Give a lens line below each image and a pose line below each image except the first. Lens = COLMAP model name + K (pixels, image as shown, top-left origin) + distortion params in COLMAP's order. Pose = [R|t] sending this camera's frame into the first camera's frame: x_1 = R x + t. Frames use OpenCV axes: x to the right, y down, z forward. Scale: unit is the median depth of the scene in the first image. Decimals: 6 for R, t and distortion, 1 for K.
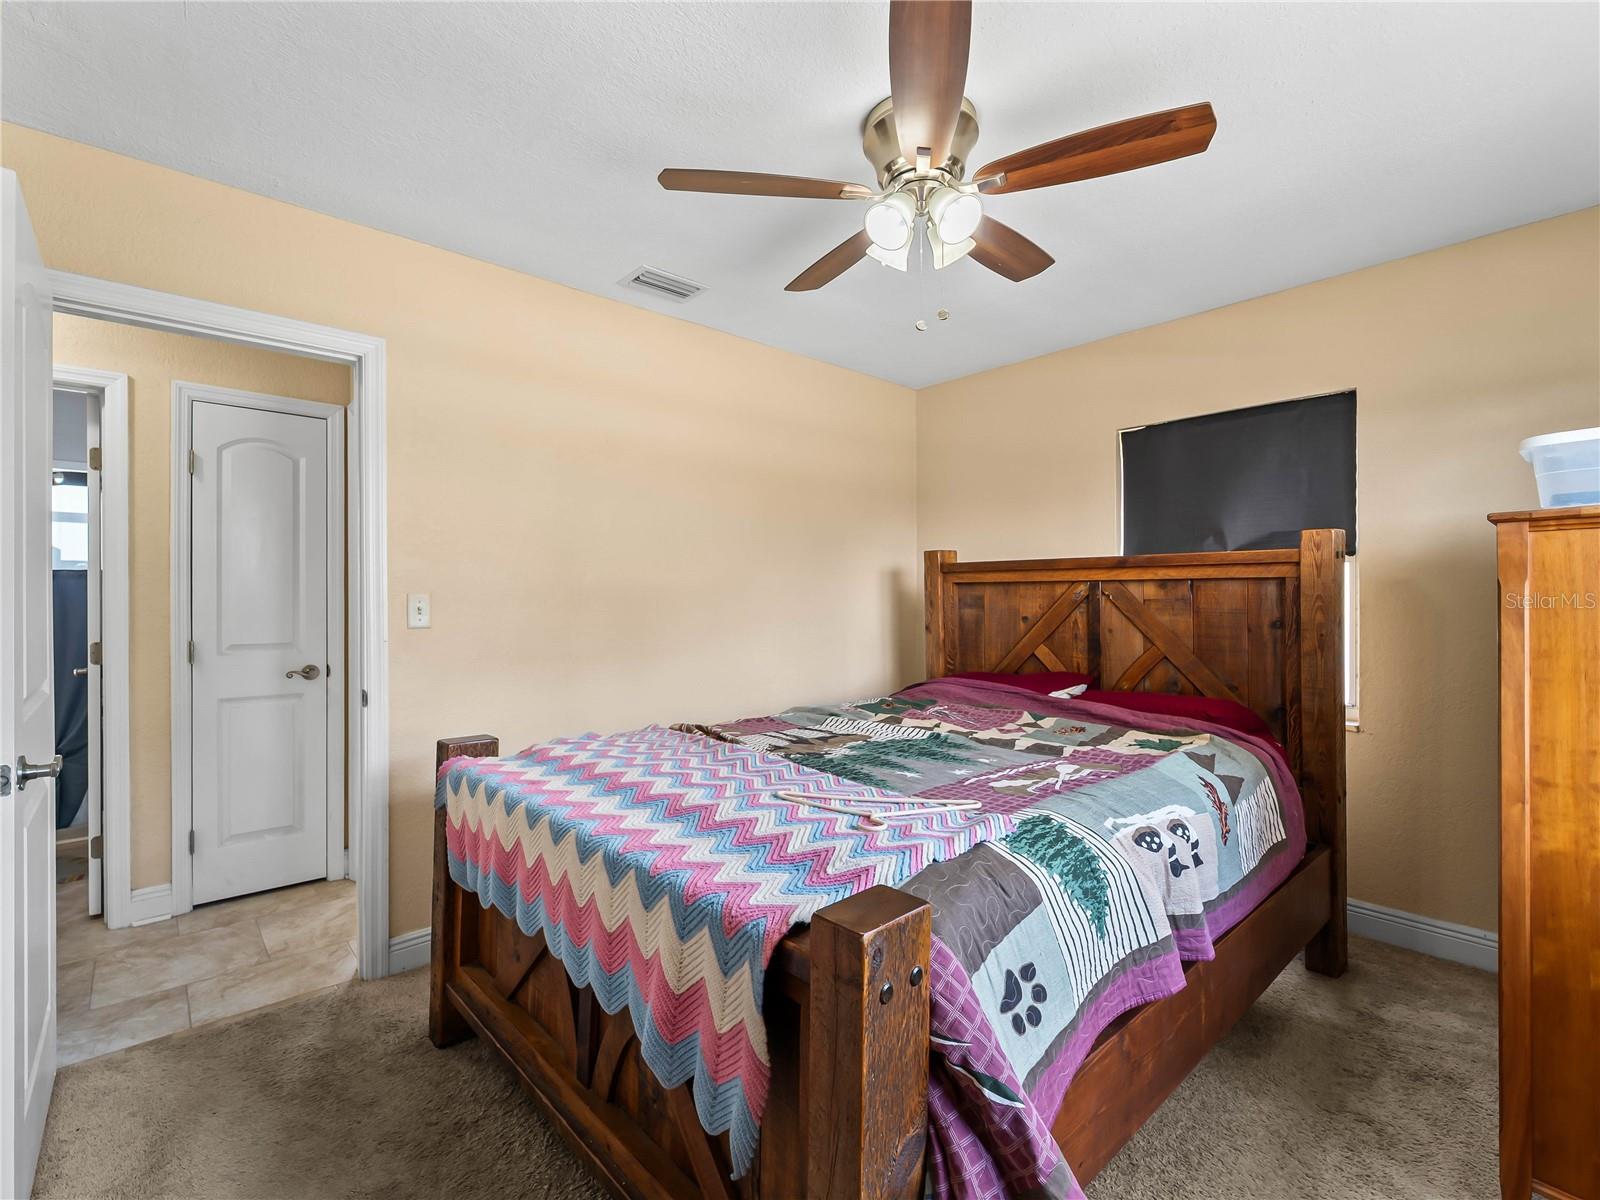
lens RADIAL K [[729.5, 0, 806.5], [0, 729.5, 595.5], [0, 0, 1]] dist [0.000375, 0.000146]
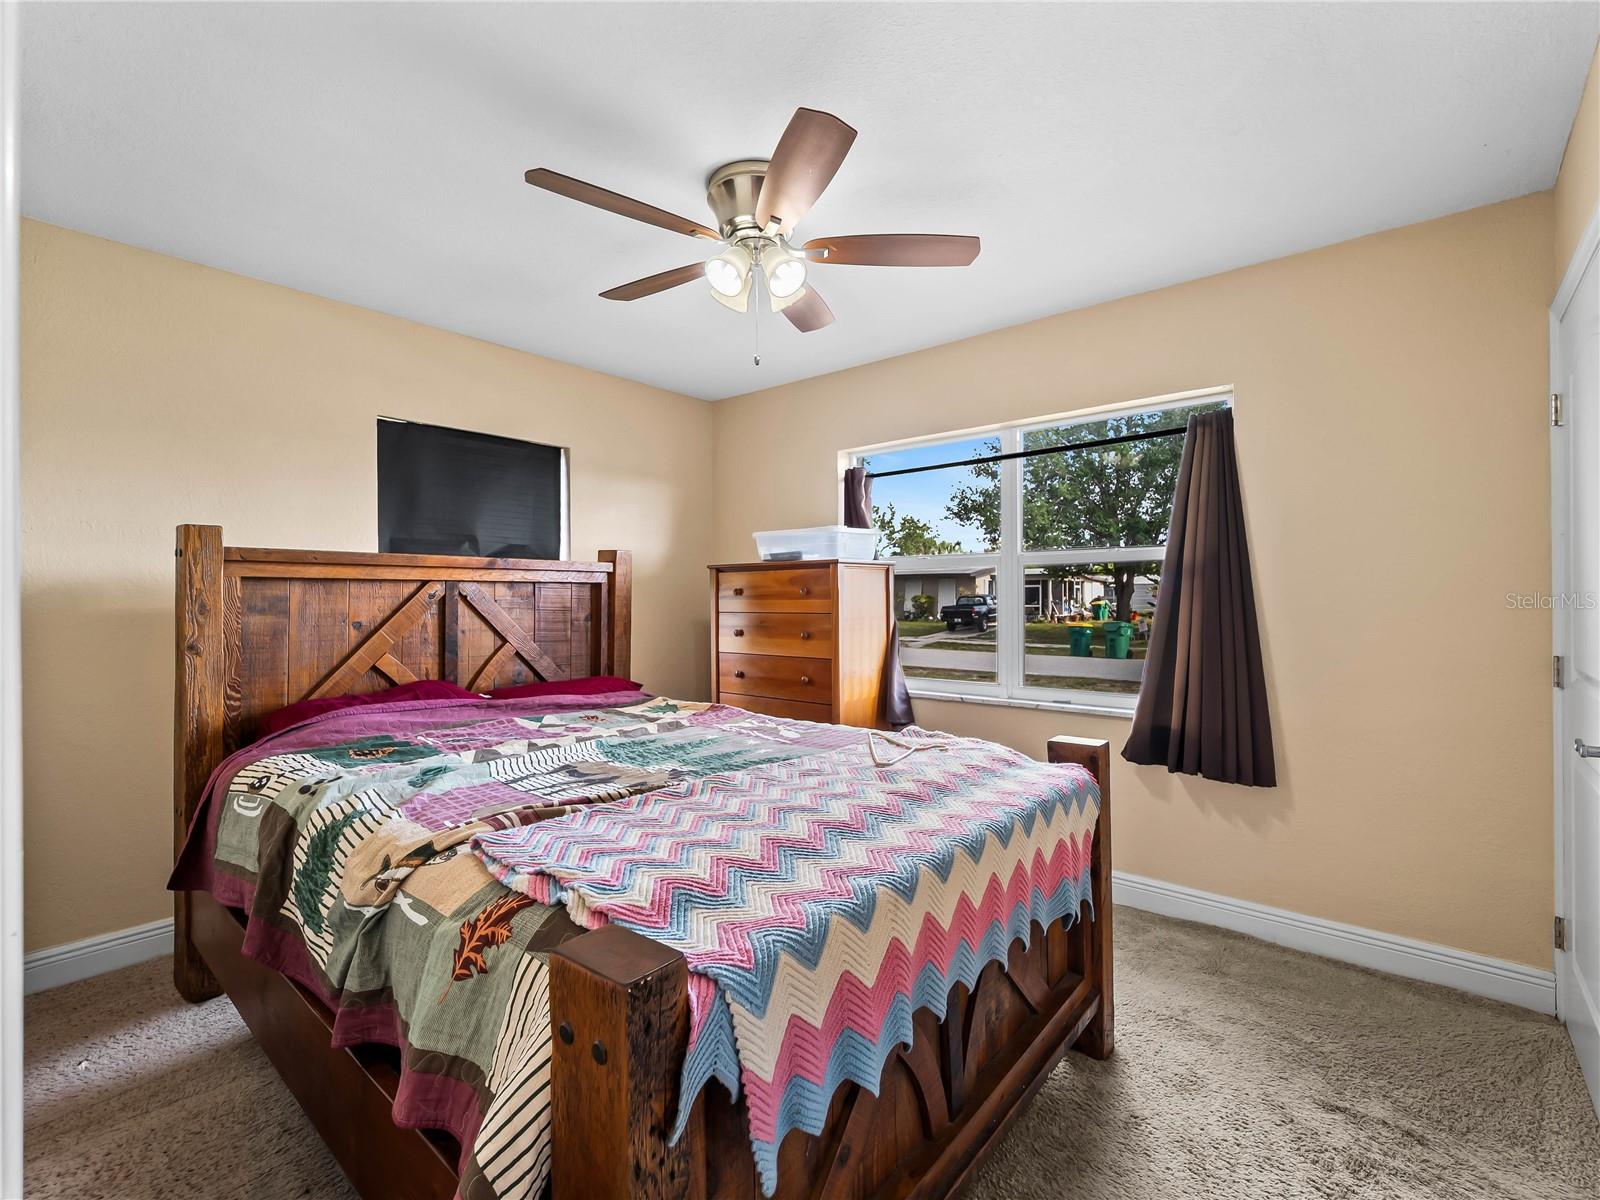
lens RADIAL K [[729.5, 0, 806.5], [0, 729.5, 595.5], [0, 0, 1]] dist [0.000375, 0.000146]
pose [[-0.132967, -0.000034, 0.991121, -0.607591], [-0.000776, 1.000000, -0.000070, -0.000993], [-0.991120, -0.000778, -0.132967, 0.648854]]
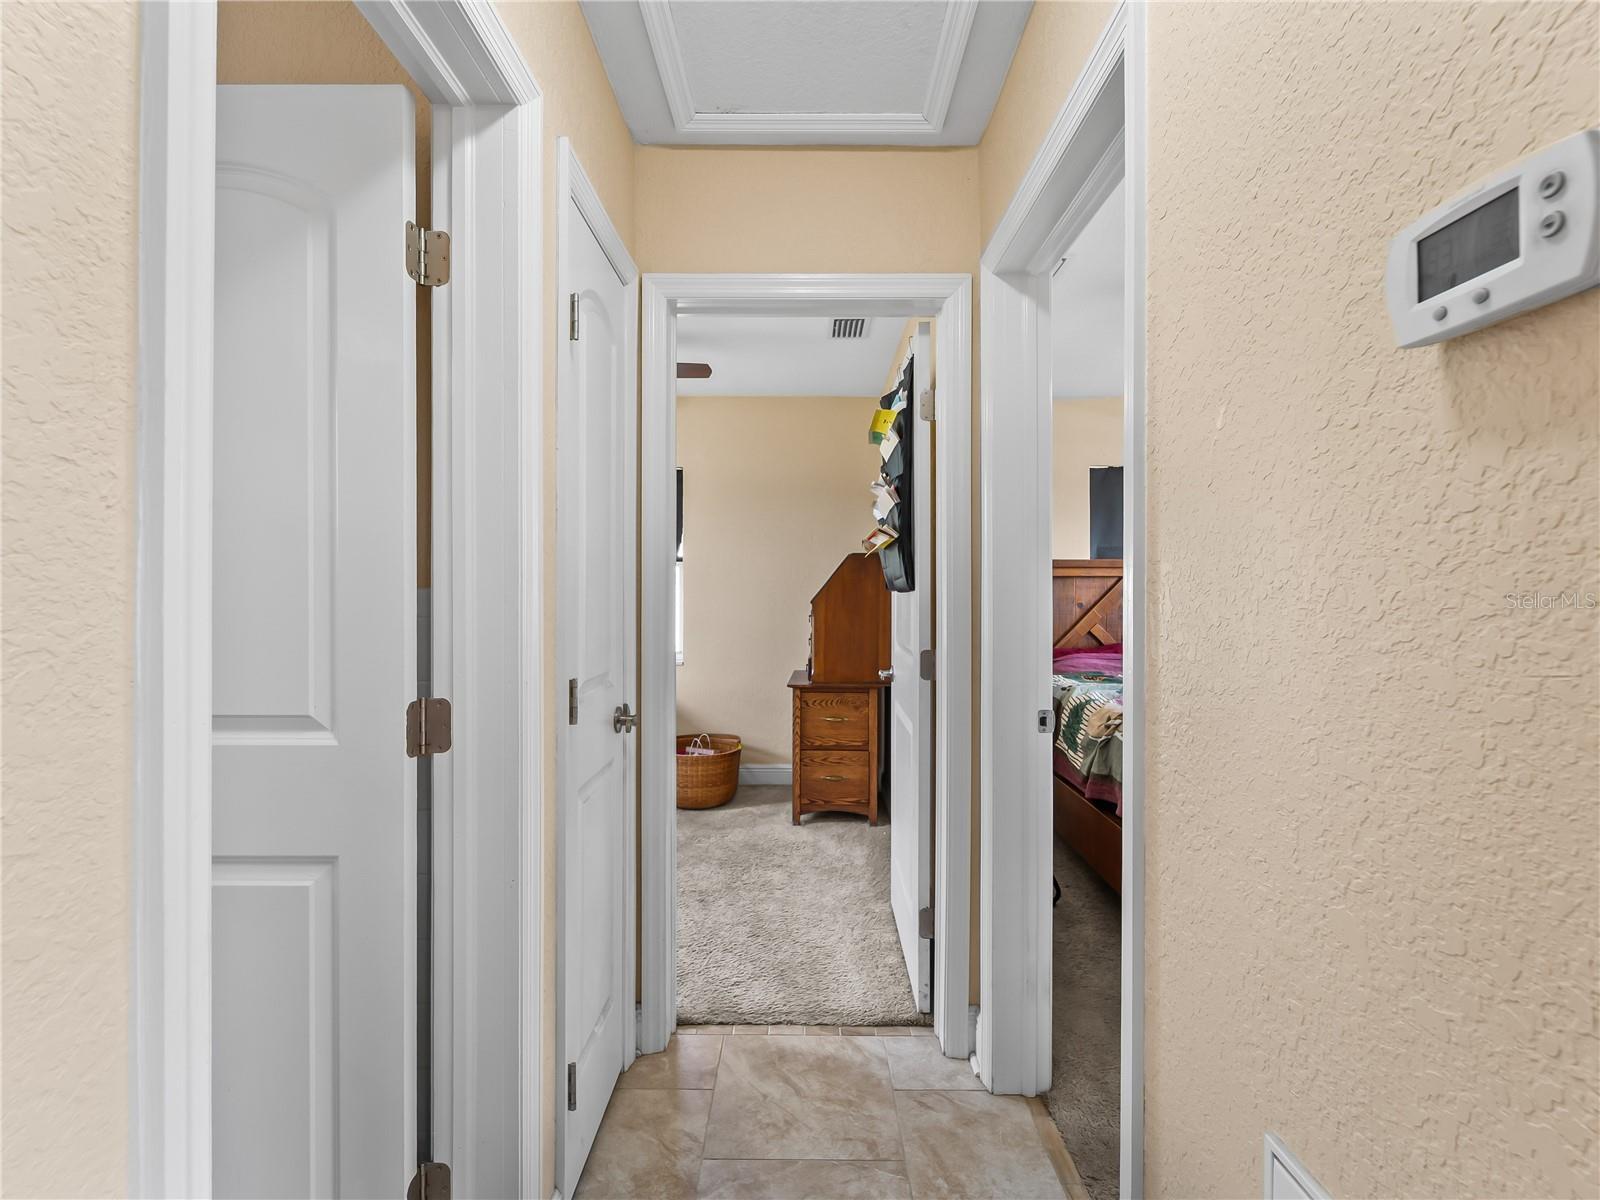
lens RADIAL K [[729.5, 0, 806.5], [0, 729.5, 595.5], [0, 0, 1]] dist [0.000375, 0.000146]
pose [[0.674286, -0.009385, 0.738411, -1.034985], [-0.001427, 0.999901, 0.014011, -0.002024], [-0.738469, -0.010501, 0.674205, 0.517824]]
